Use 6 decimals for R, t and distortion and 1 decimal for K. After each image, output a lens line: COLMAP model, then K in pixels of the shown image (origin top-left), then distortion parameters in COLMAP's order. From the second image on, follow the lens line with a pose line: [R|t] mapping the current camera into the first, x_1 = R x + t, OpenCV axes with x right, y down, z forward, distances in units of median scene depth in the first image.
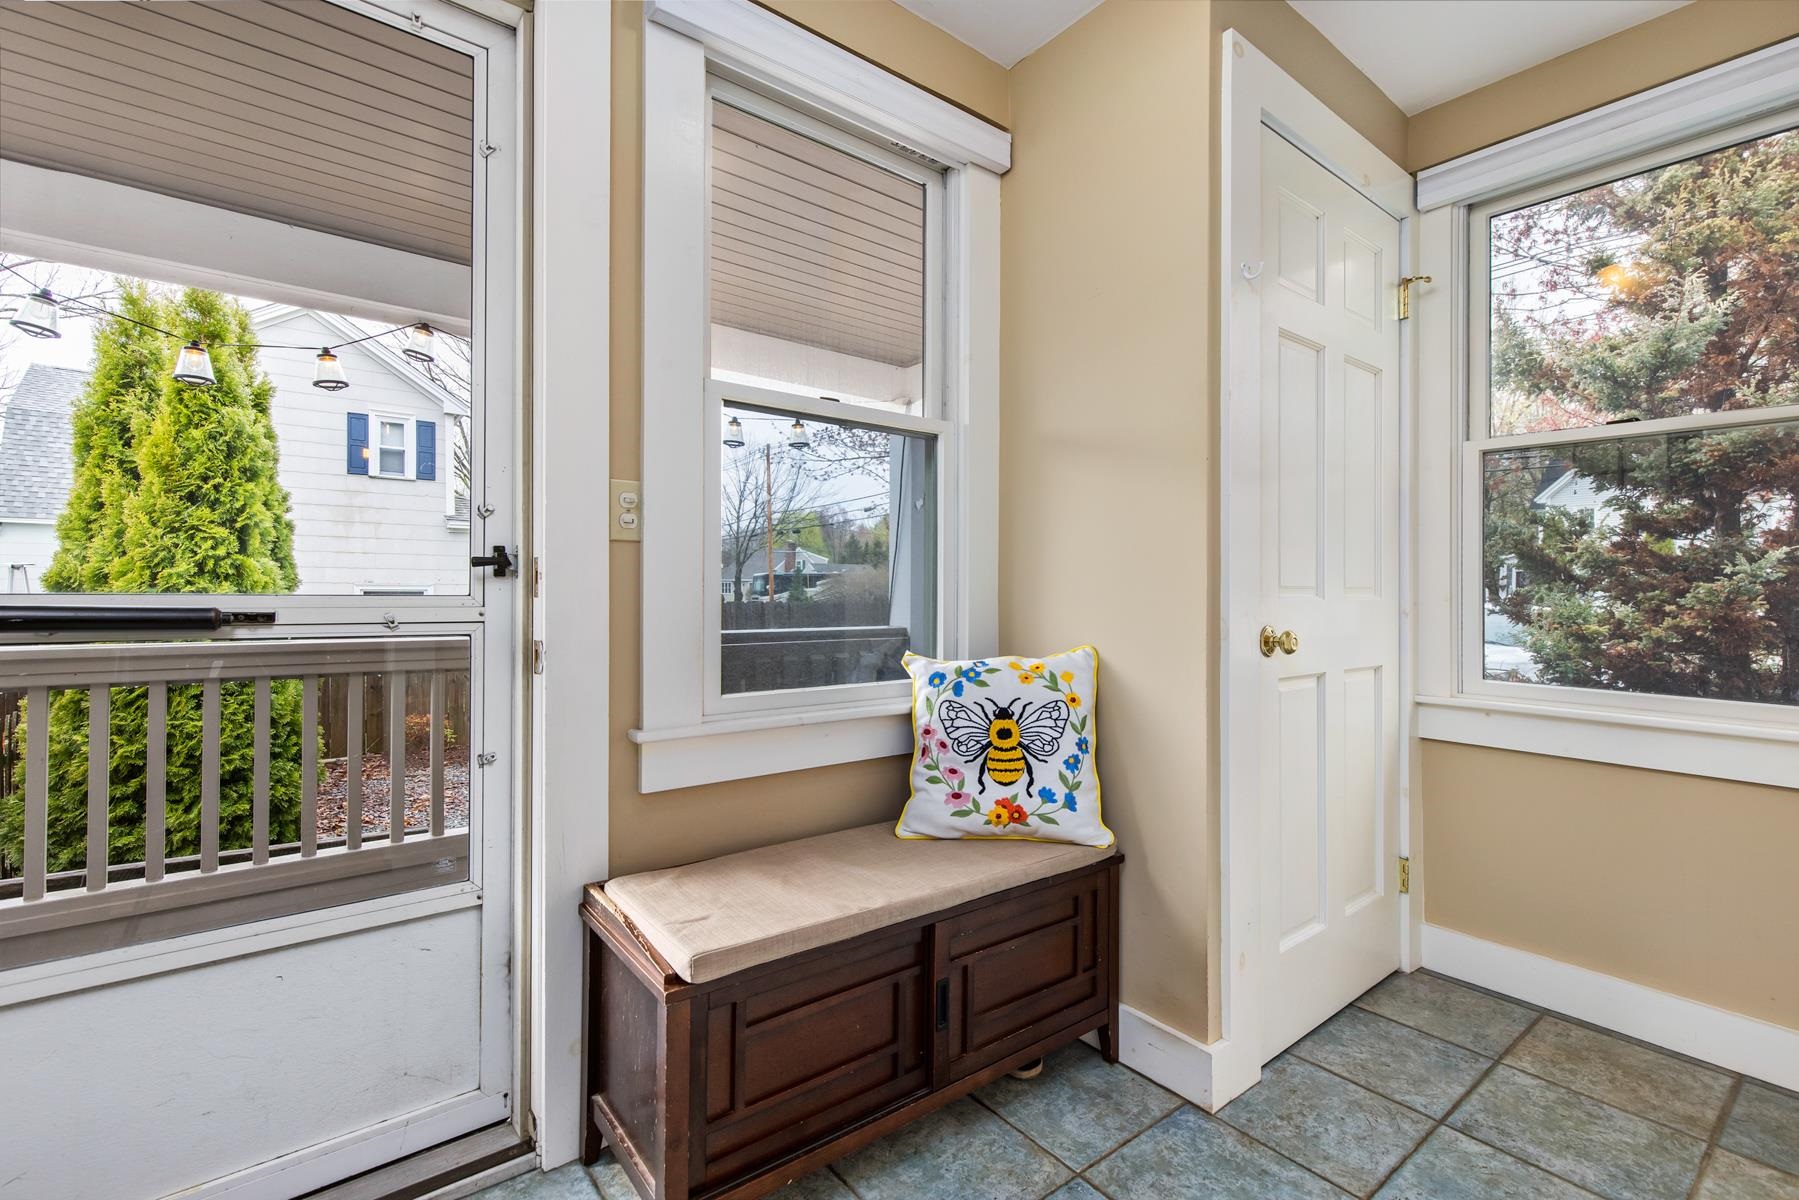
lens RADIAL K [[815.4, 0, 910.1], [0, 815.4, 585.0], [0, 0, 1]] dist [0.000625, -0.000902]
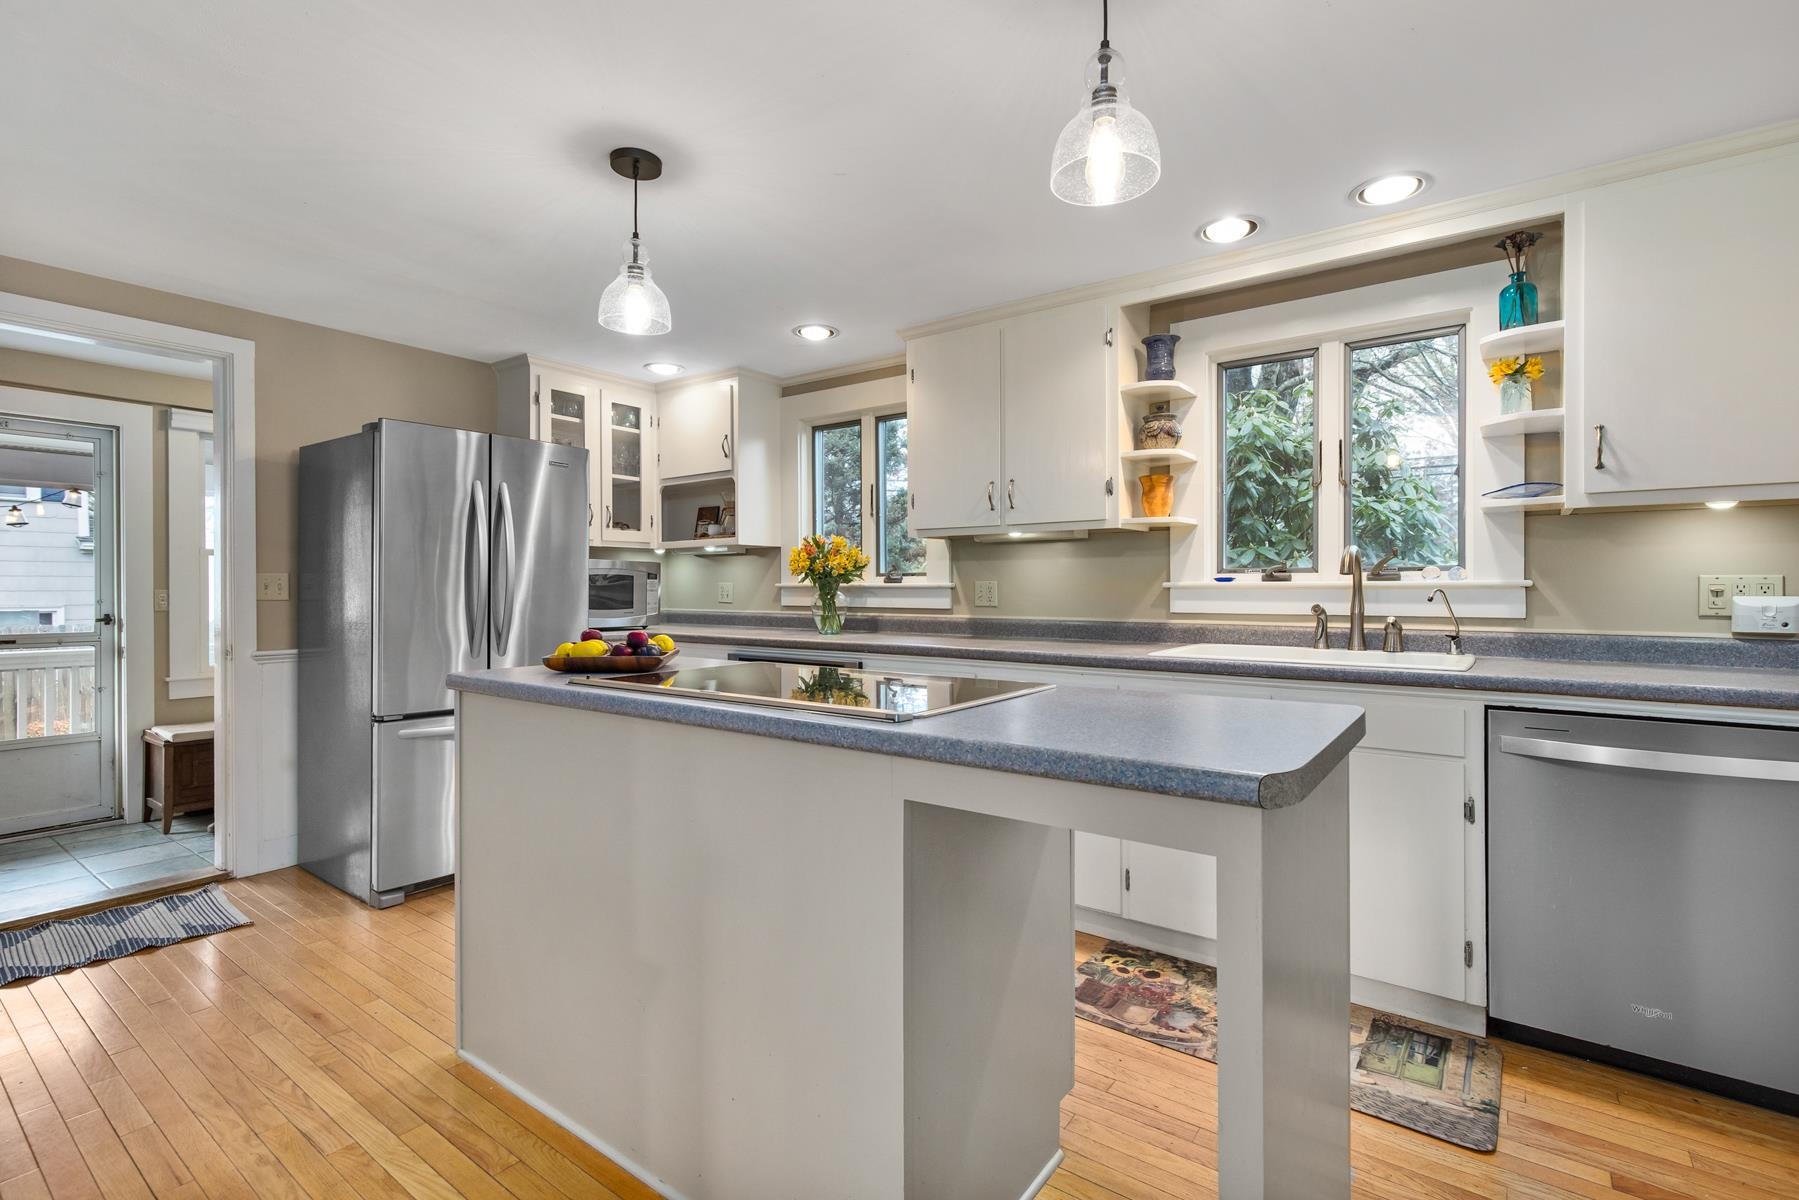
lens RADIAL K [[815.4, 0, 911.7], [0, 815.4, 590.6], [0, 0, 1]] dist [0.000625, -0.000902]
pose [[0.961023, -0.007824, 0.276359, 1.456075], [0.007262, 0.999969, 0.003056, -0.121189], [-0.276375, -0.000930, 0.961050, -2.593939]]
